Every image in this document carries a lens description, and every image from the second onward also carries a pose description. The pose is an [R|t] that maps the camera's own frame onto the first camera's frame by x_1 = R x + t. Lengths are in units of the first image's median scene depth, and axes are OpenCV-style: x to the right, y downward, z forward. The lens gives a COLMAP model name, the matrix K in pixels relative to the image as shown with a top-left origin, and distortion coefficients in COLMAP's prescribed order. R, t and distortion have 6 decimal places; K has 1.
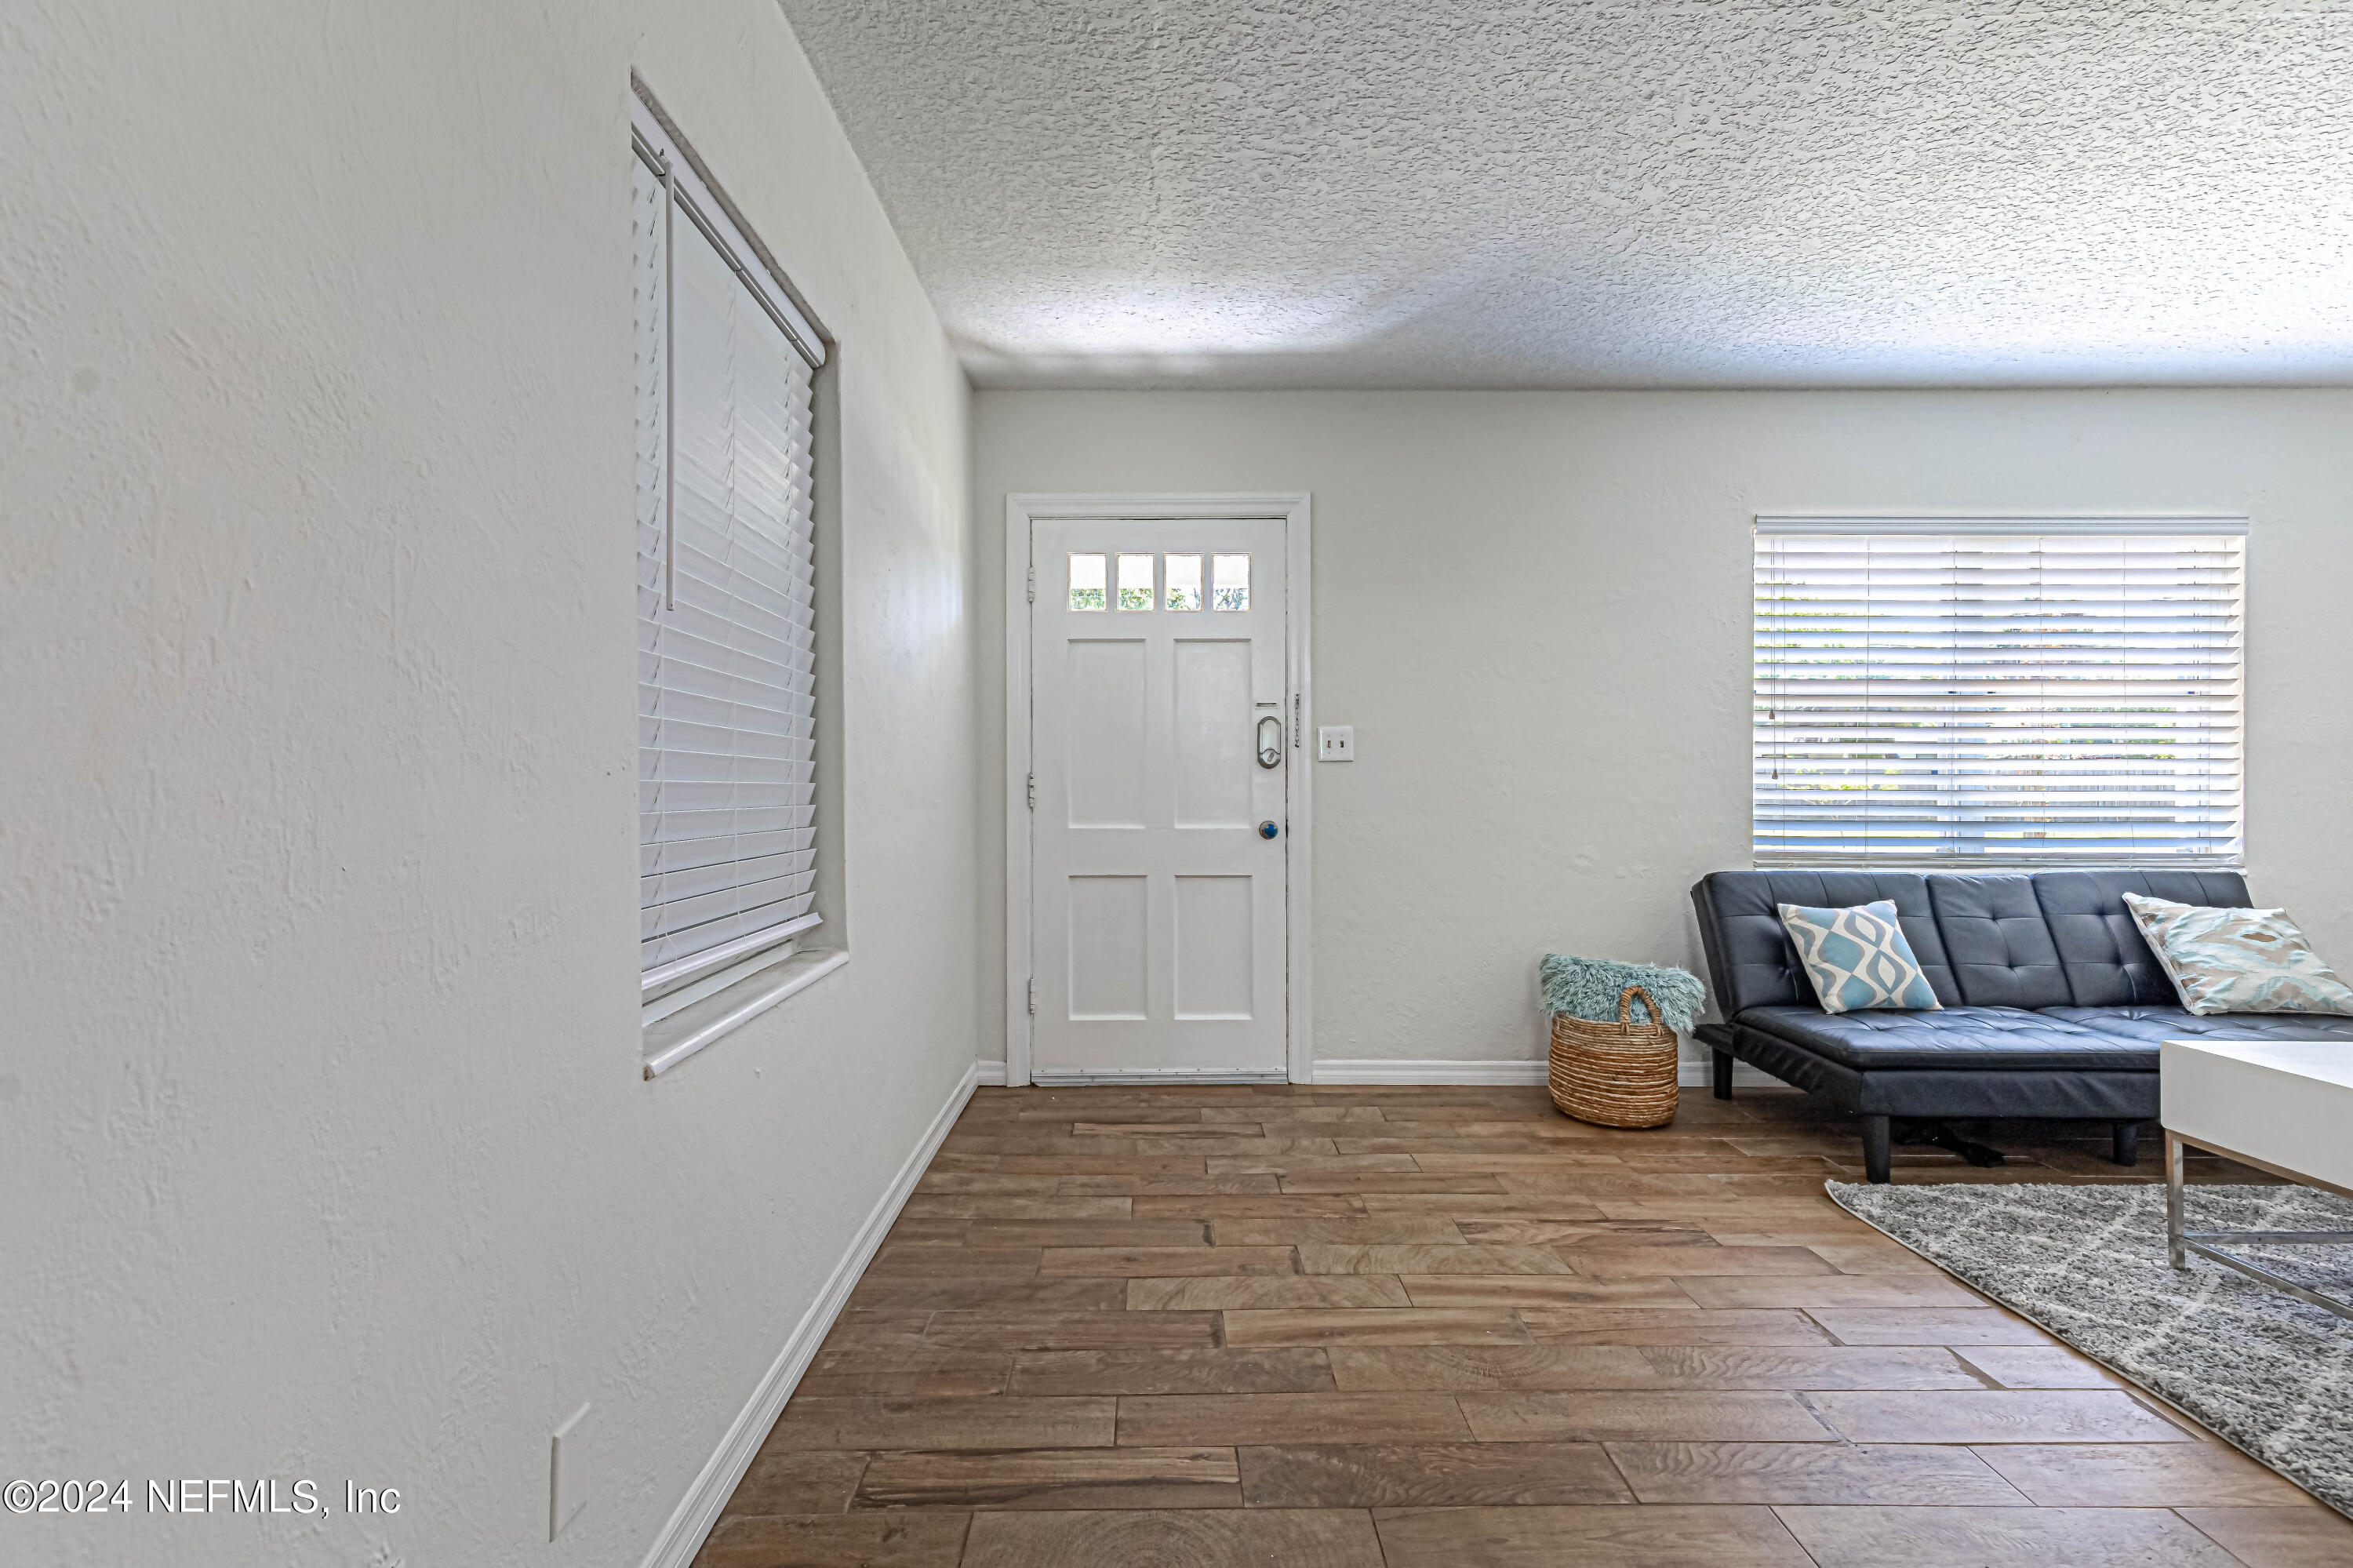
lens RADIAL K [[1068.5, 0, 1166.7], [0, 1068.5, 781.2], [0, 0, 1]] dist [0.007525, -0.001174]
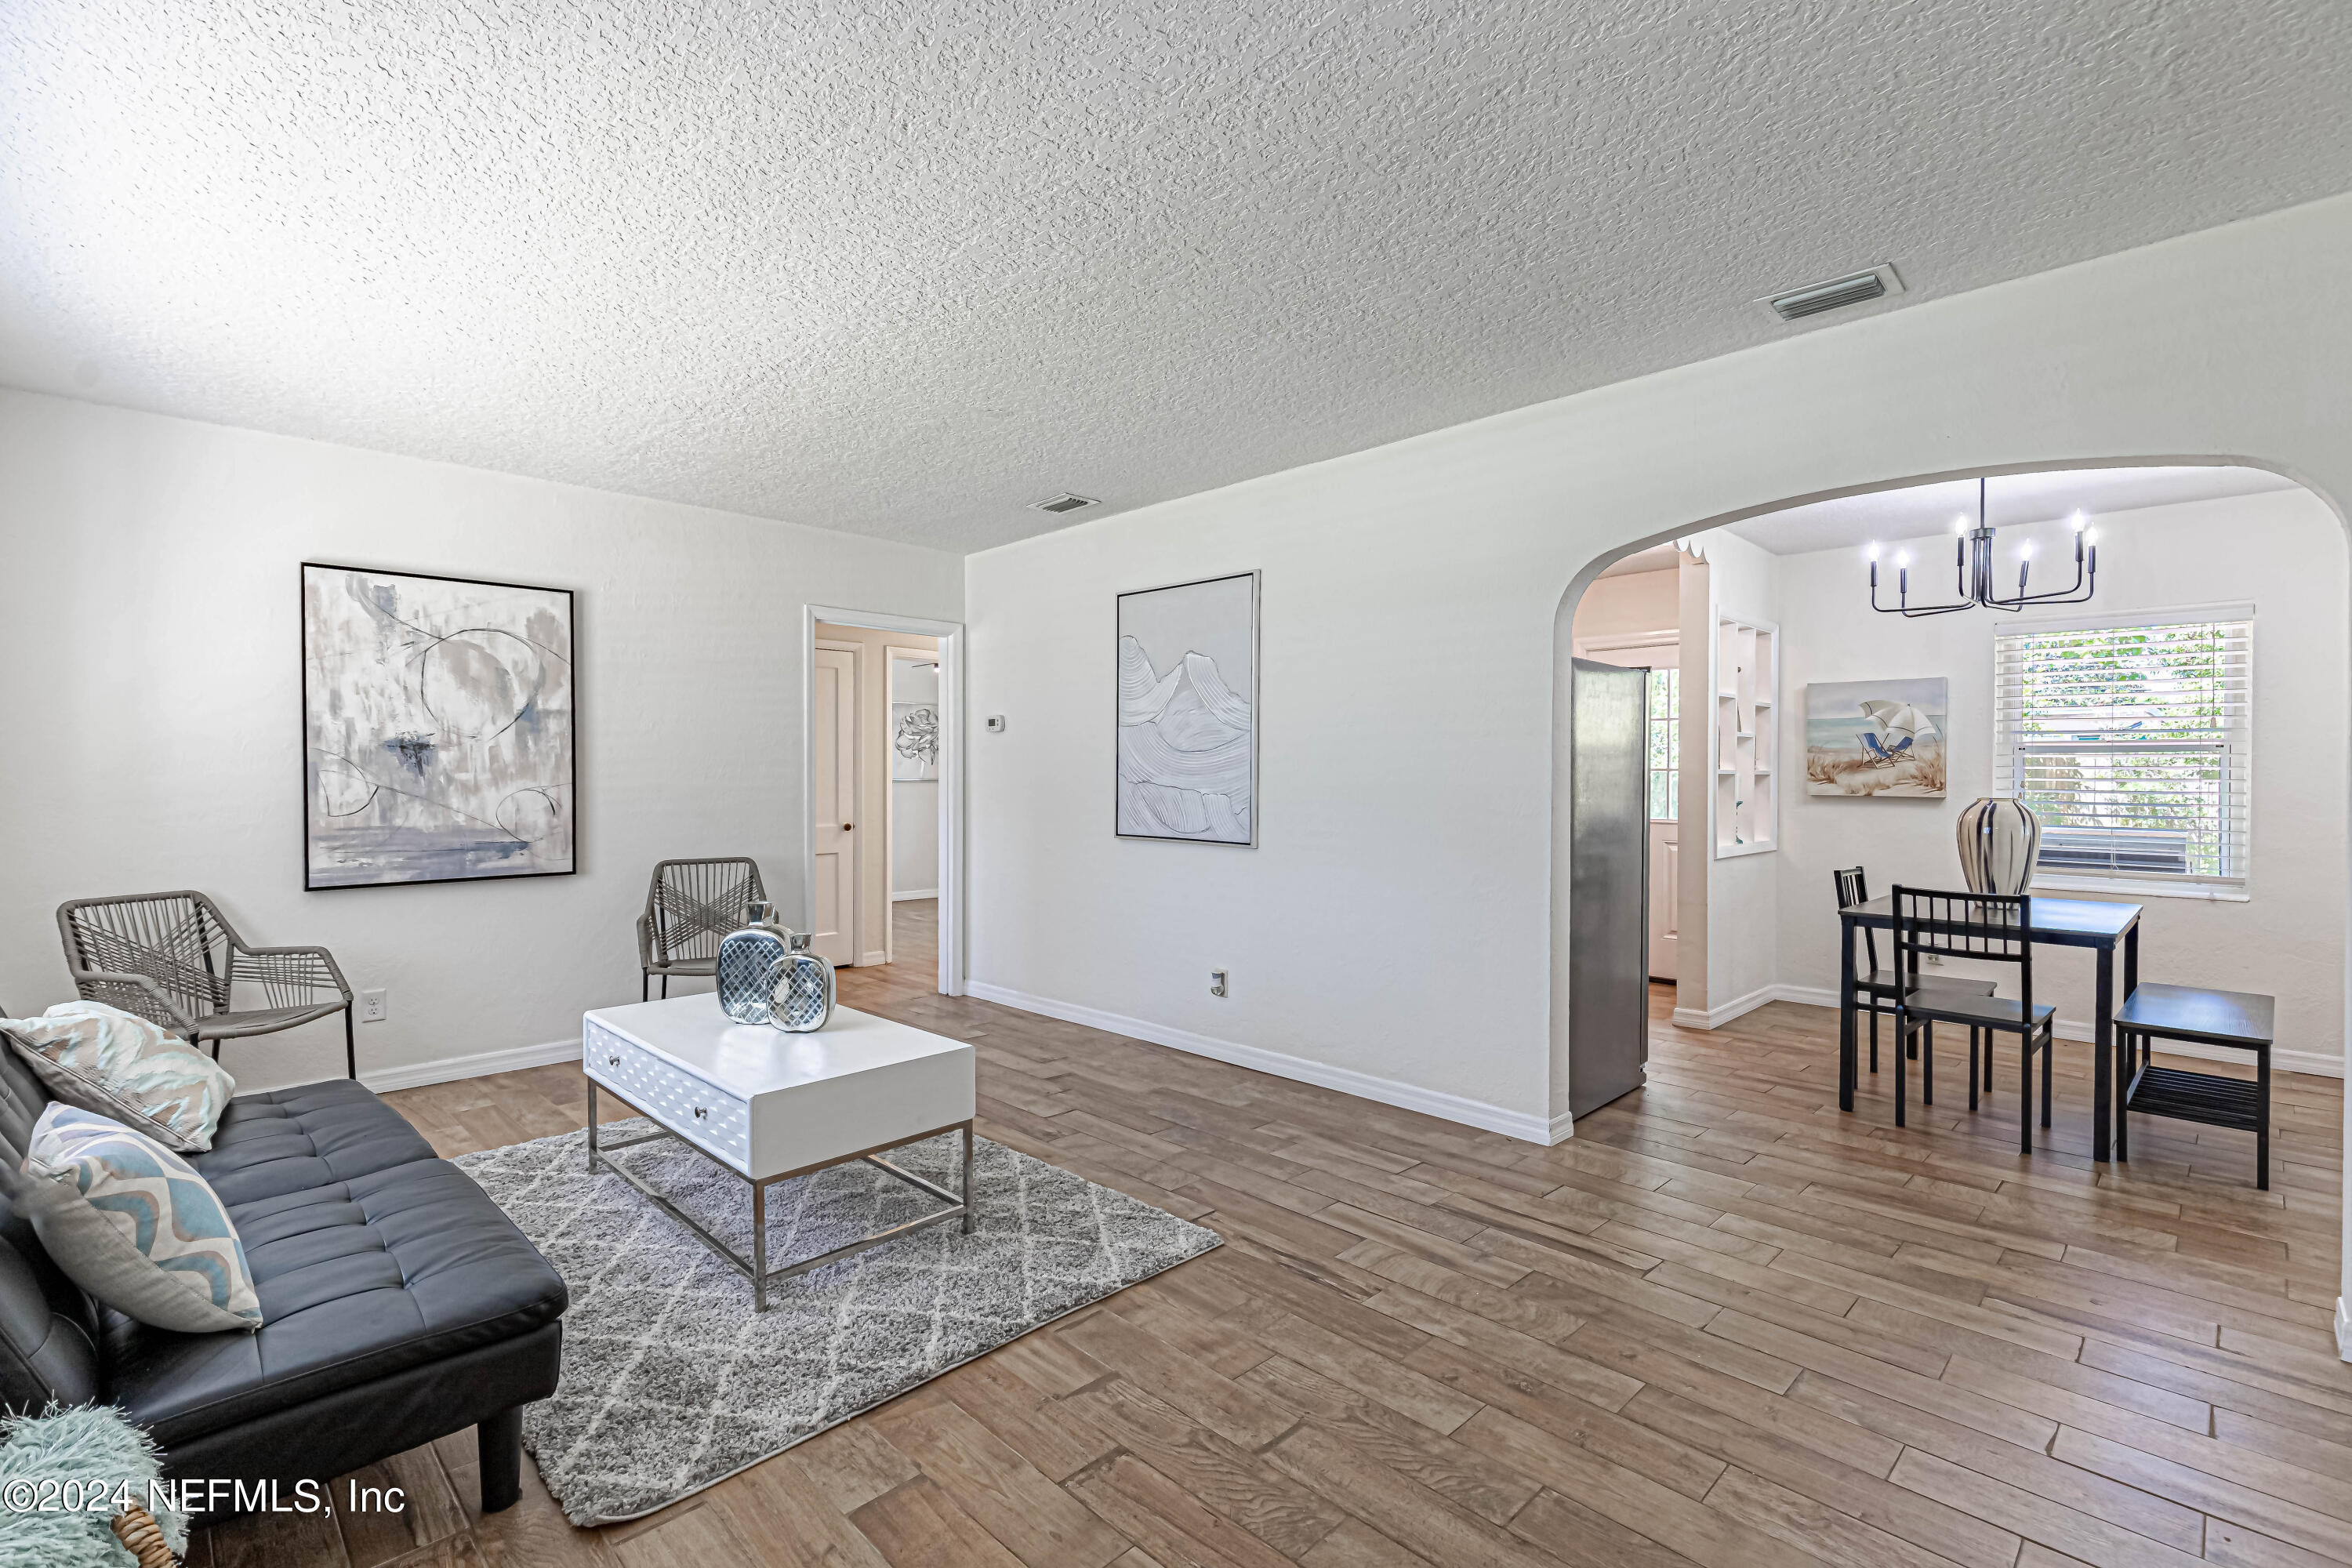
lens RADIAL K [[1068.0, 0, 1166.2], [0, 1068.0, 781.2], [0, 0, 1]] dist [0.007525, -0.001174]
pose [[-0.703833, -0.005951, 0.710340, -0.048217], [0.000540, 0.999960, 0.008913, -0.051126], [-0.710365, 0.006657, -0.703802, 1.166140]]
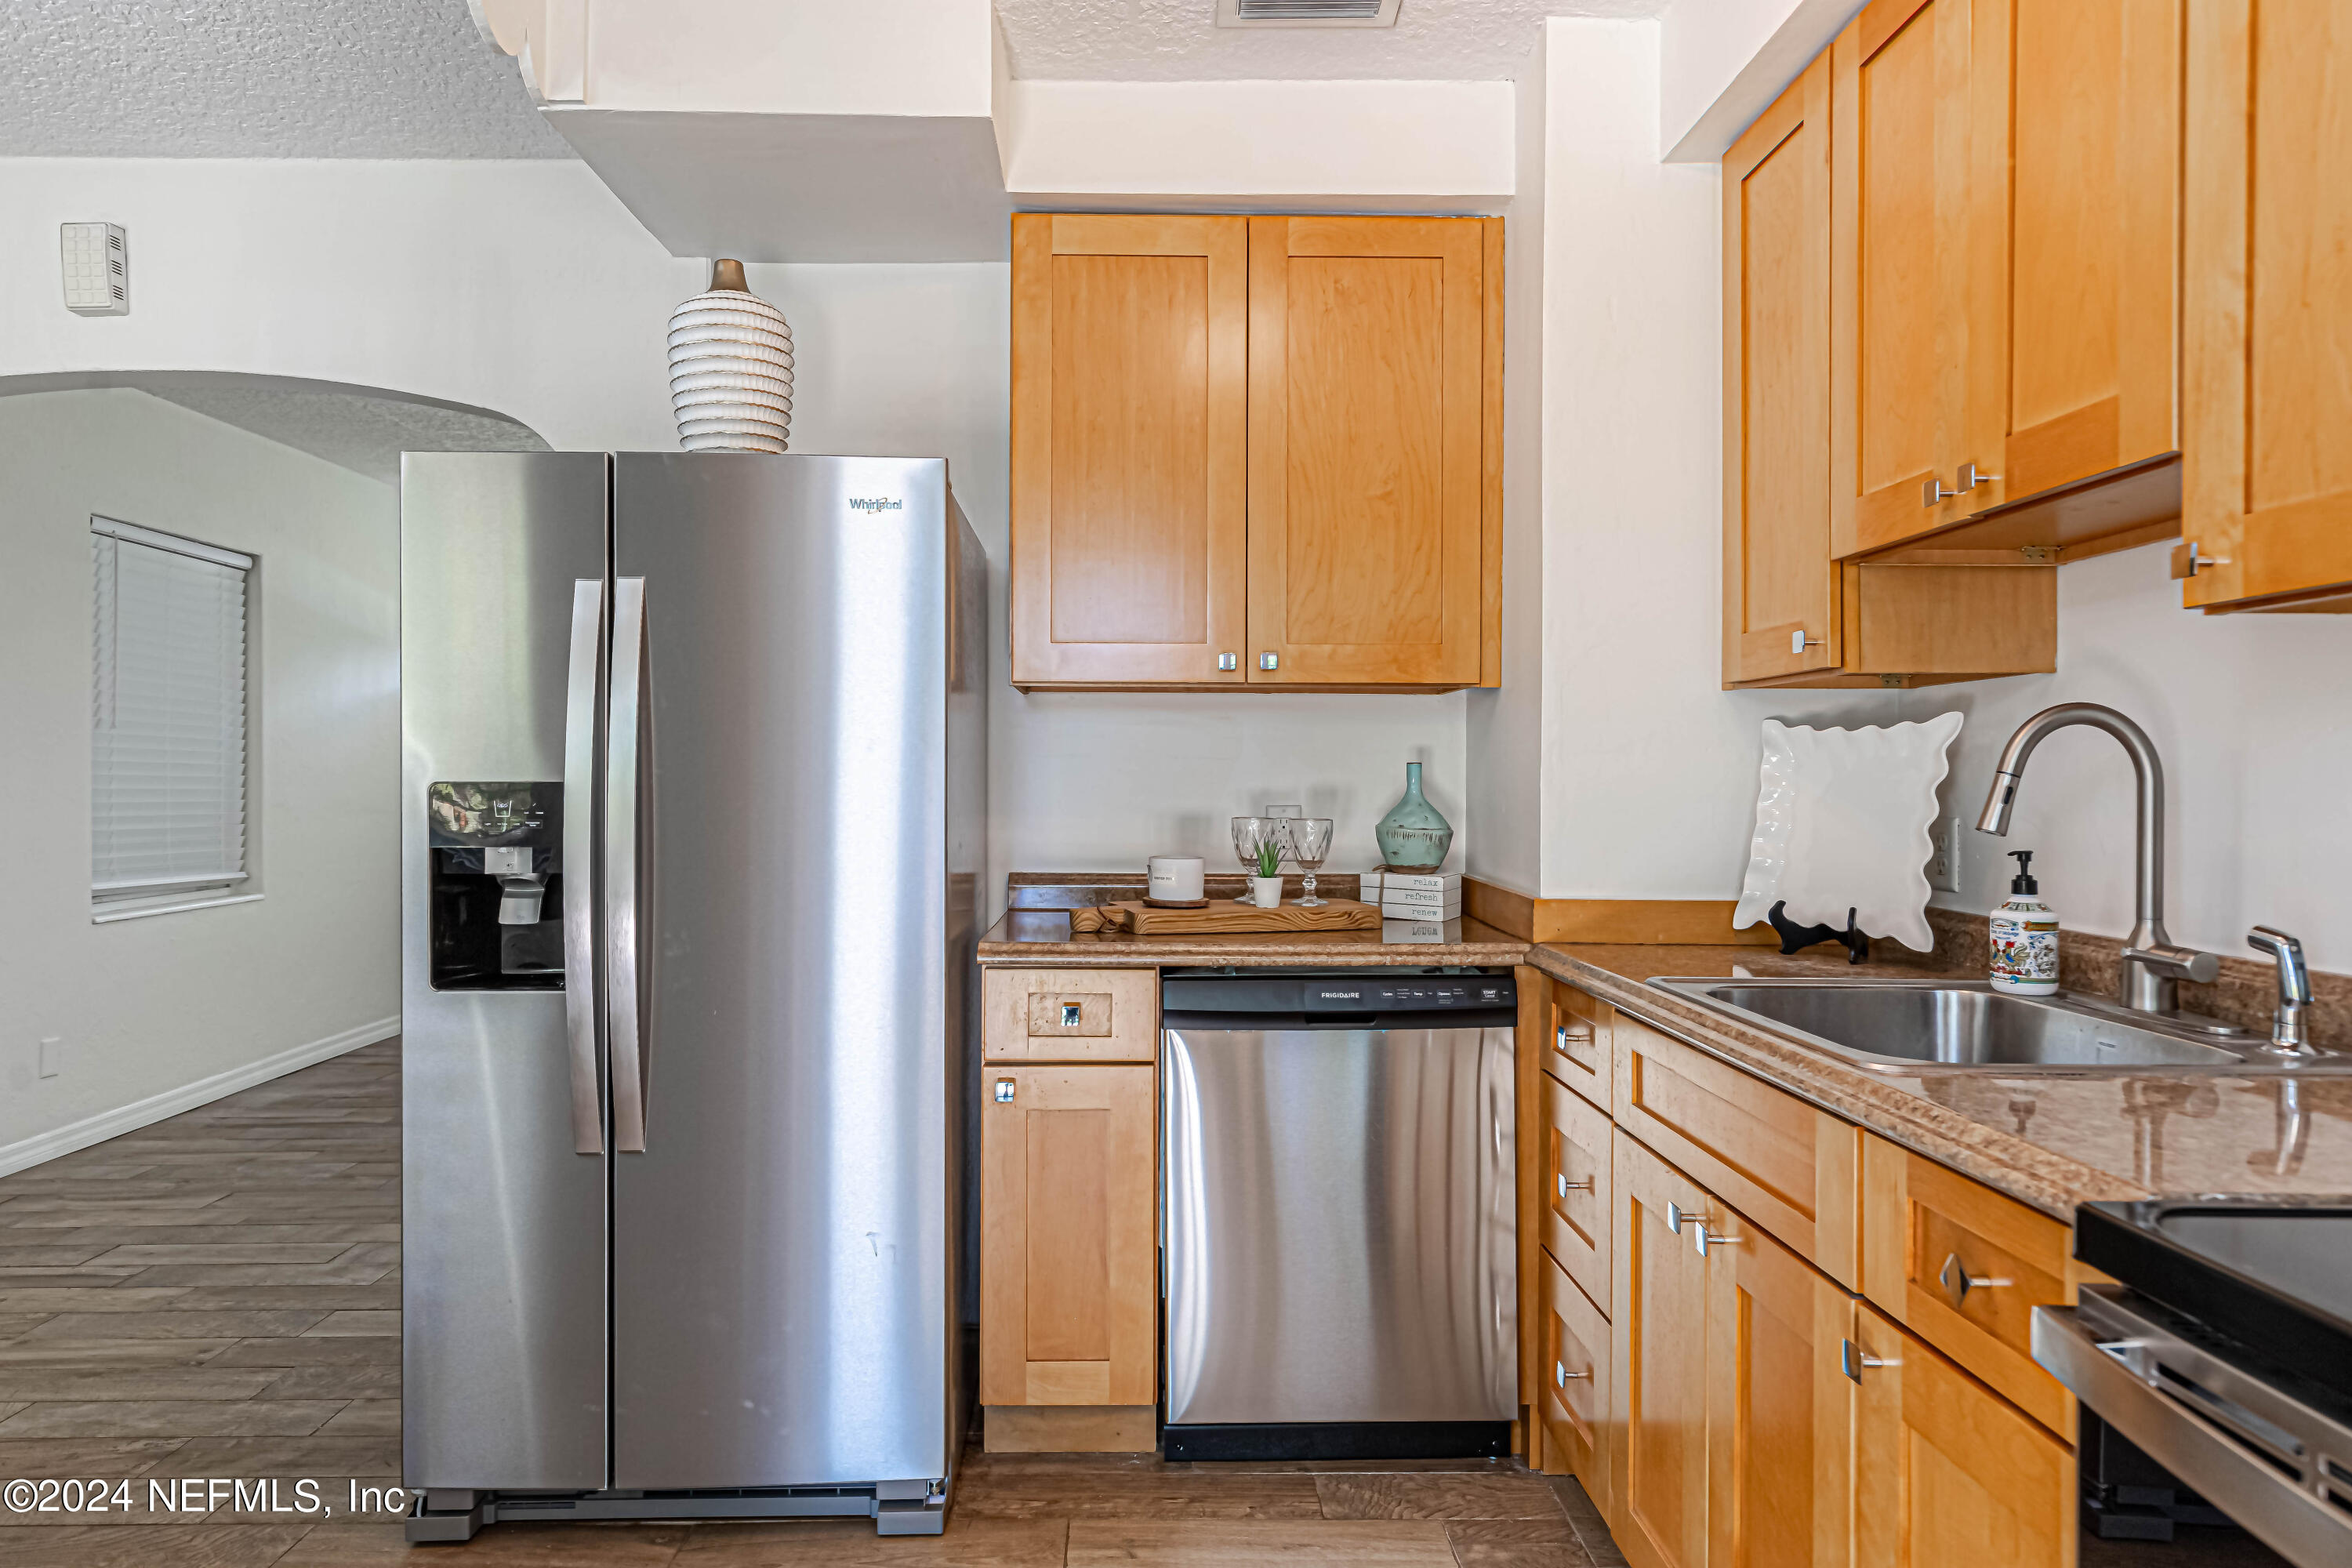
lens RADIAL K [[1412.1, 0, 1176.0], [0, 1412.1, 784.0], [0, 0, 1]] dist [0.004961, 0.001661]
pose [[0.999786, 0.001932, 0.020579, 0.930461], [-0.001980, 0.999995, 0.002307, -0.025707], [-0.020575, -0.002348, 0.999786, -1.106866]]
